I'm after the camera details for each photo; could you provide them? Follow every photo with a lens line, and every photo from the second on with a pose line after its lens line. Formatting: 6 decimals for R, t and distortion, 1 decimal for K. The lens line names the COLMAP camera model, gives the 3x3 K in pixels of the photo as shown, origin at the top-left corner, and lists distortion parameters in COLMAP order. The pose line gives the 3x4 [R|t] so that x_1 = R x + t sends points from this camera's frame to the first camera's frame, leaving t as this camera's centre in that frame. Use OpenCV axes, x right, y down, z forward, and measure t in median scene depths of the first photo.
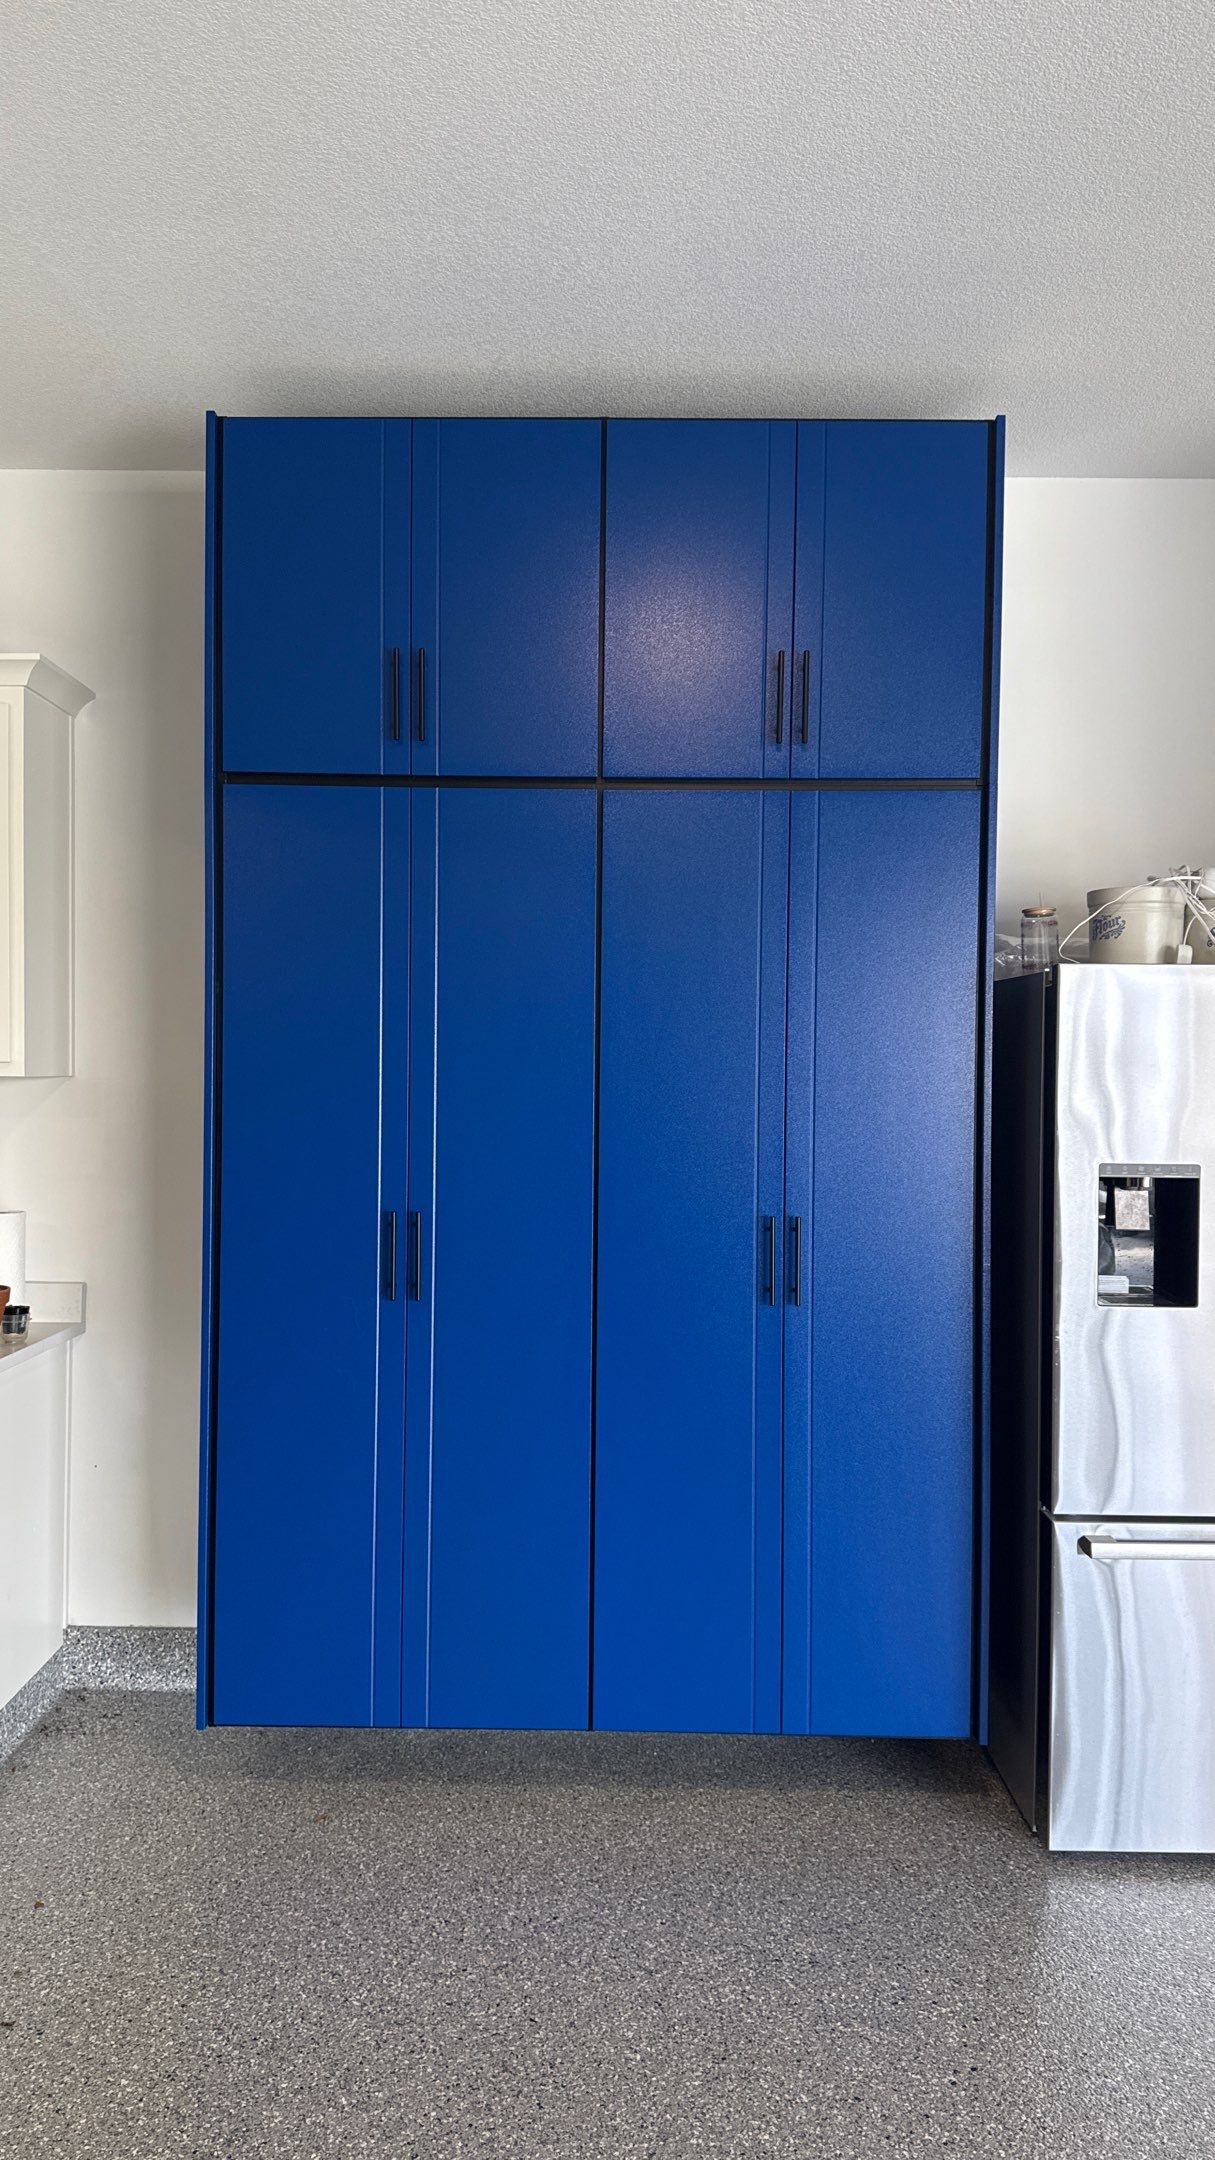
lens RADIAL K [[1617.5, 0, 567.8], [0, 1617.5, 1076.2], [0, 0, 1]] dist [-0.003171, -0.030619]
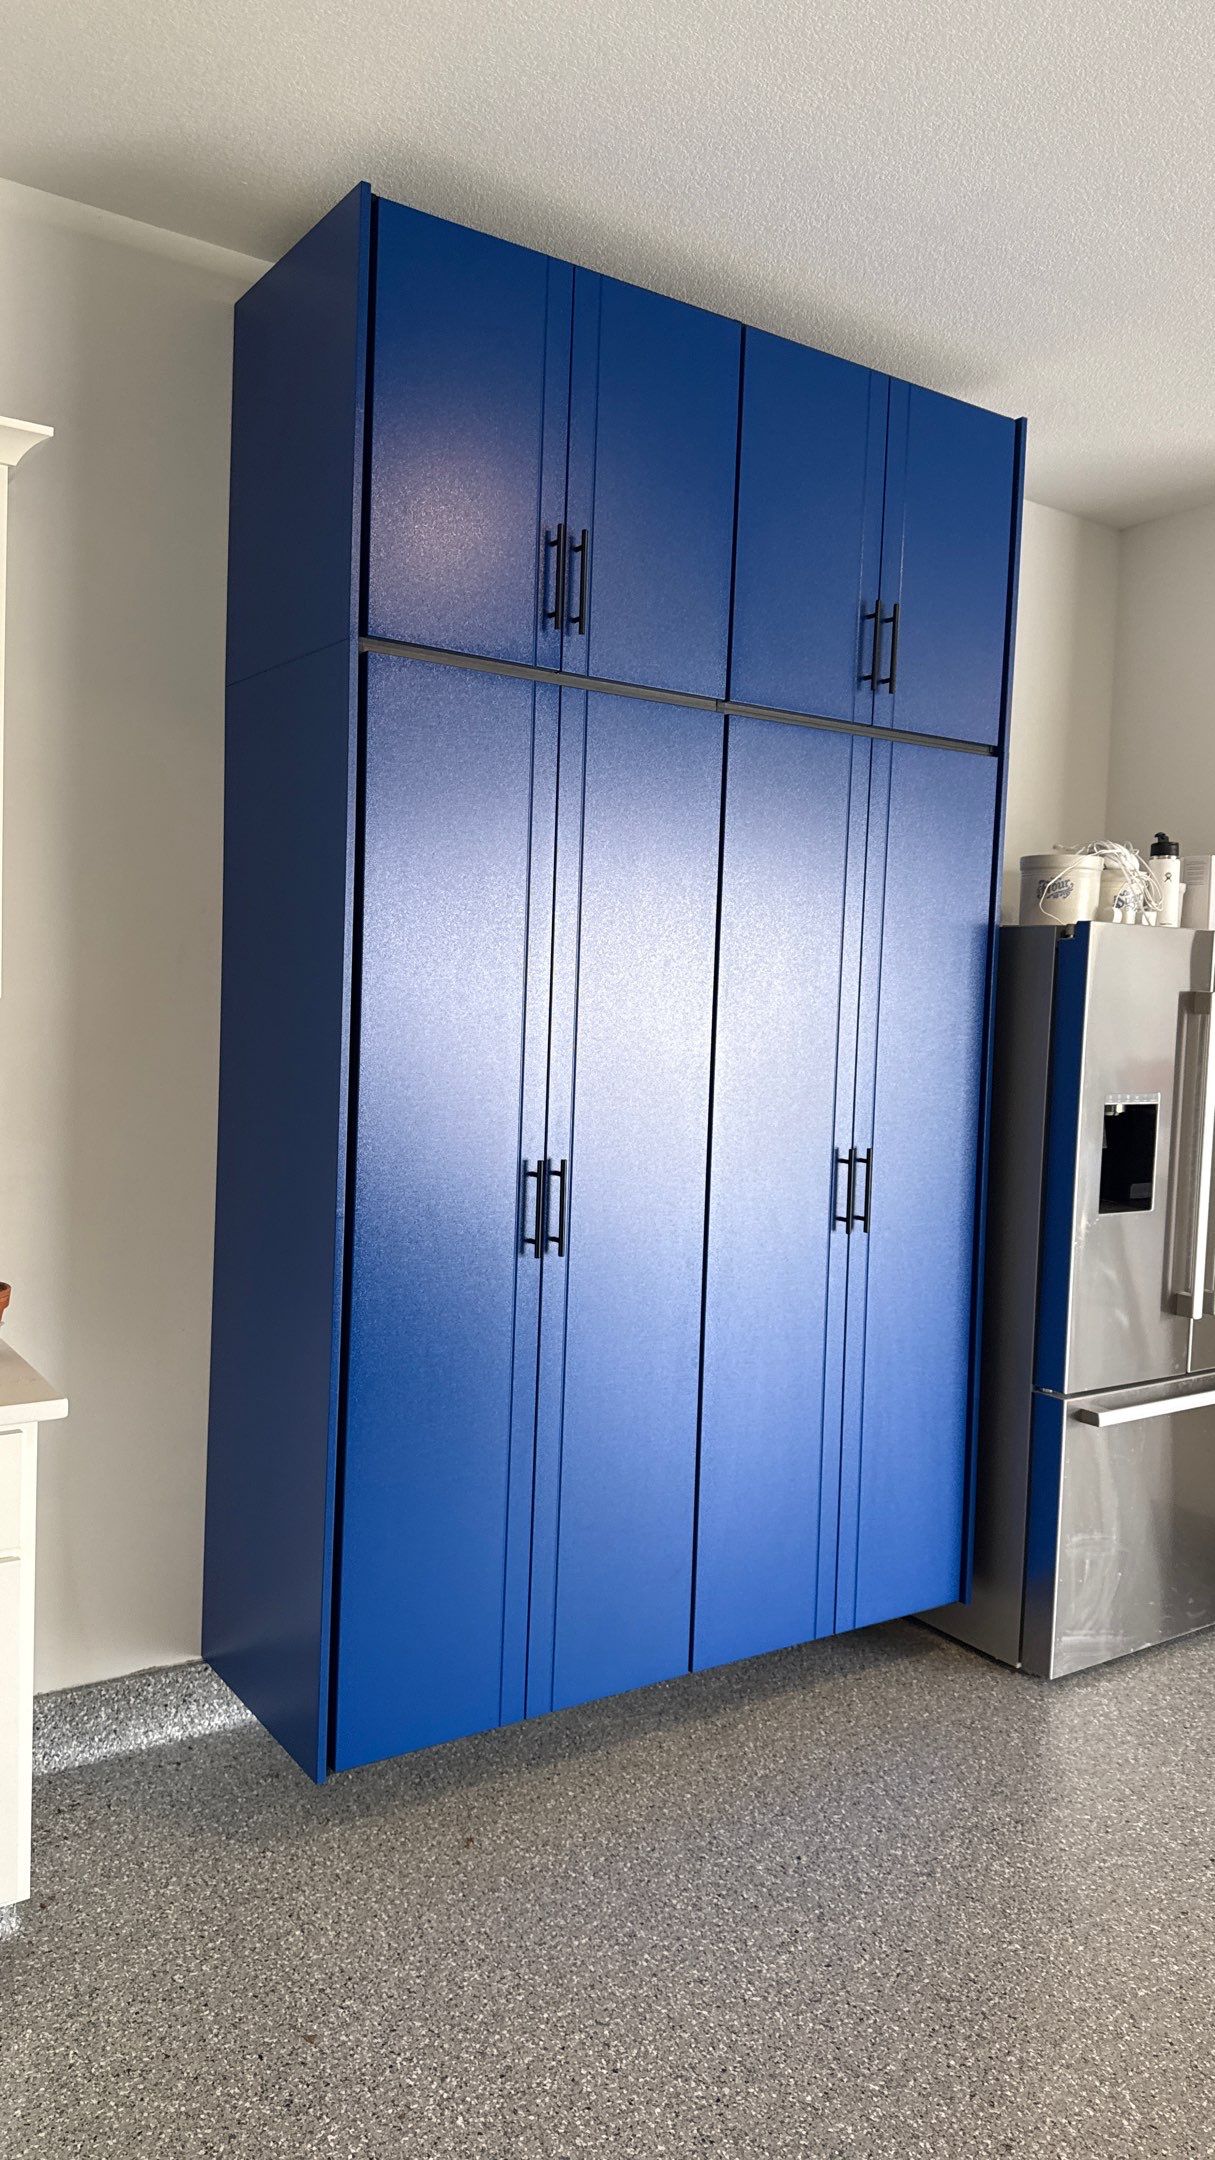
lens RADIAL K [[1617.5, 0, 567.8], [0, 1617.5, 1076.2], [0, 0, 1]] dist [-0.003171, -0.030619]
pose [[0.805643, -0.016944, 0.592159, -0.652656], [-0.019971, 0.998246, 0.055734, -0.015181], [-0.592064, -0.056728, 0.803892, 0.281133]]
